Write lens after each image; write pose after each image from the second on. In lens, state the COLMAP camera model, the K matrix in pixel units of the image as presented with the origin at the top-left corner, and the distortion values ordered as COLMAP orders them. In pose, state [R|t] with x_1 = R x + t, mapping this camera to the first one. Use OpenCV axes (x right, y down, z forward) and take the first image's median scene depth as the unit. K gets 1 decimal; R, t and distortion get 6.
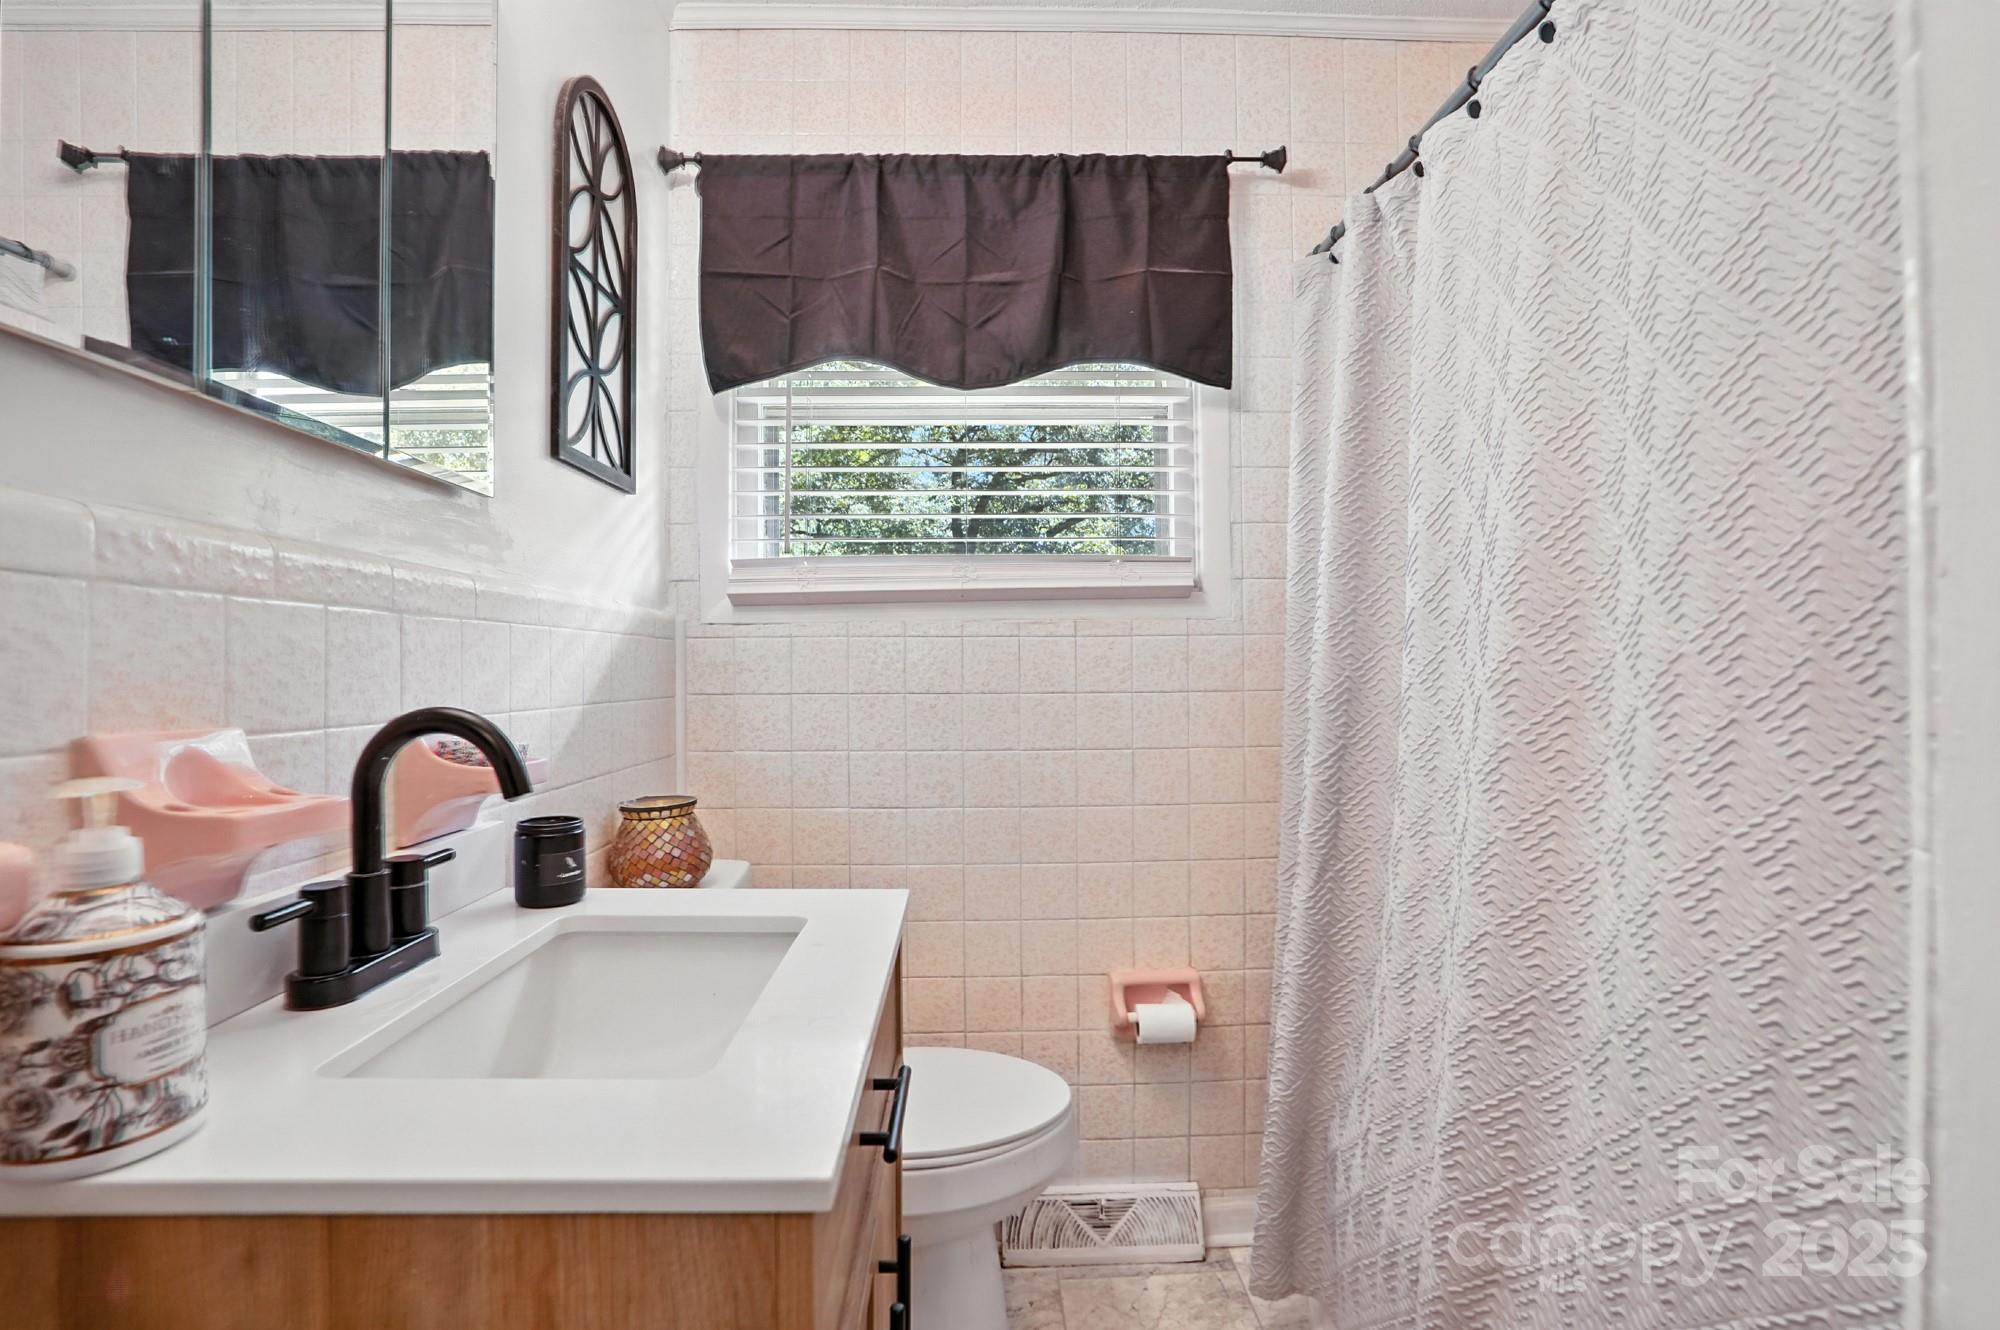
lens RADIAL K [[946.0, 0, 1001.4], [0, 946.0, 648.5], [0, 0, 1]] dist [-0.061956, 0.027434]
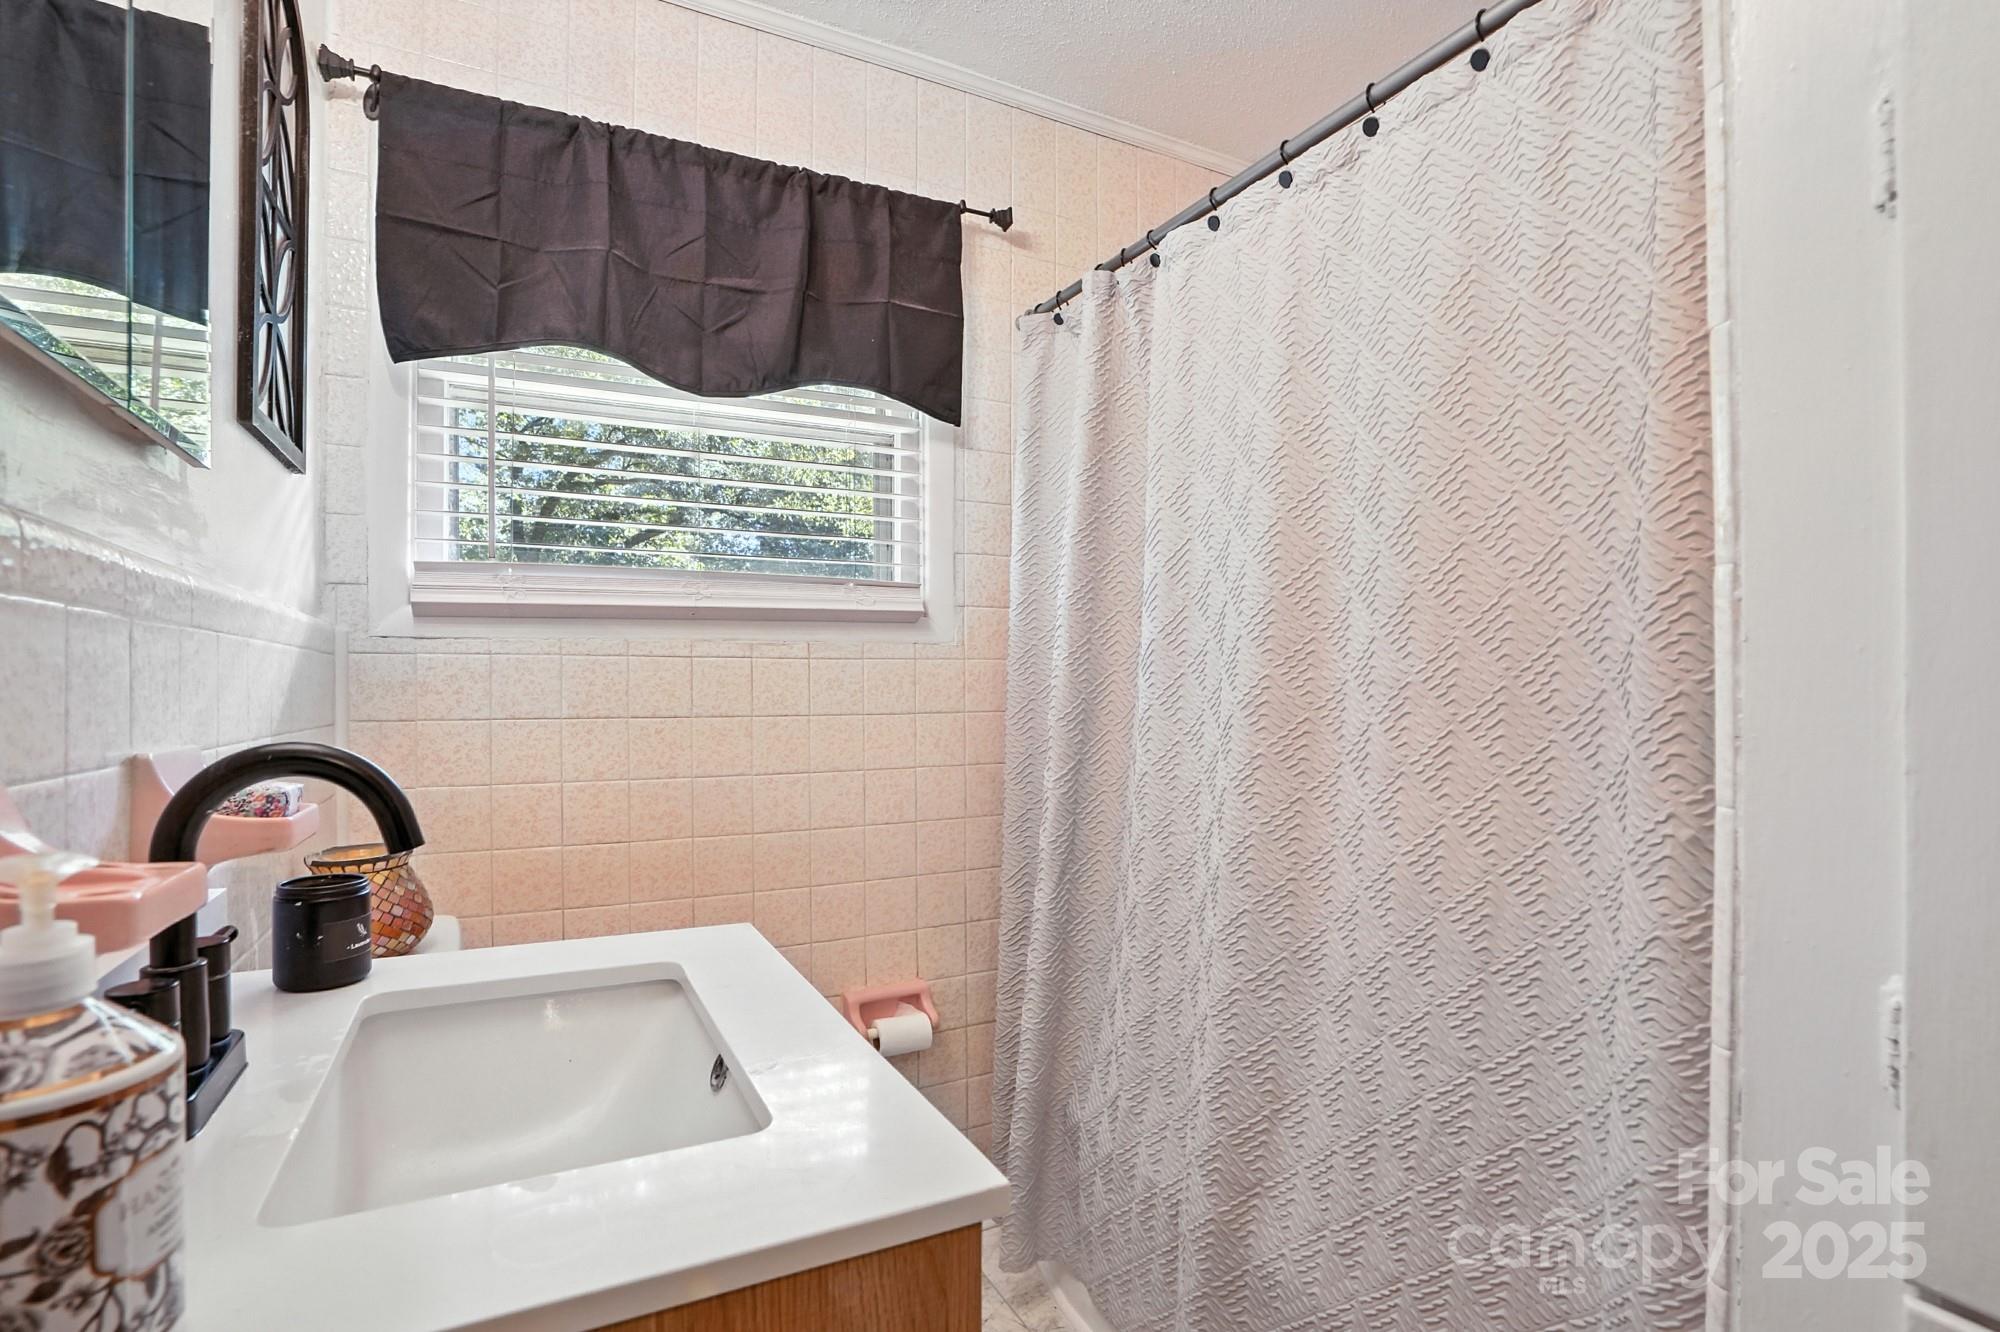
lens RADIAL K [[952.7, 0, 1011.1], [0, 952.7, 669.5], [0, 0, 1]] dist [-0.063126, 0.027719]
pose [[0.900154, 0.011063, 0.435431, -0.216131], [-0.011332, 0.999934, -0.001980, -0.002071], [-0.435424, -0.003152, 0.900220, 0.016054]]
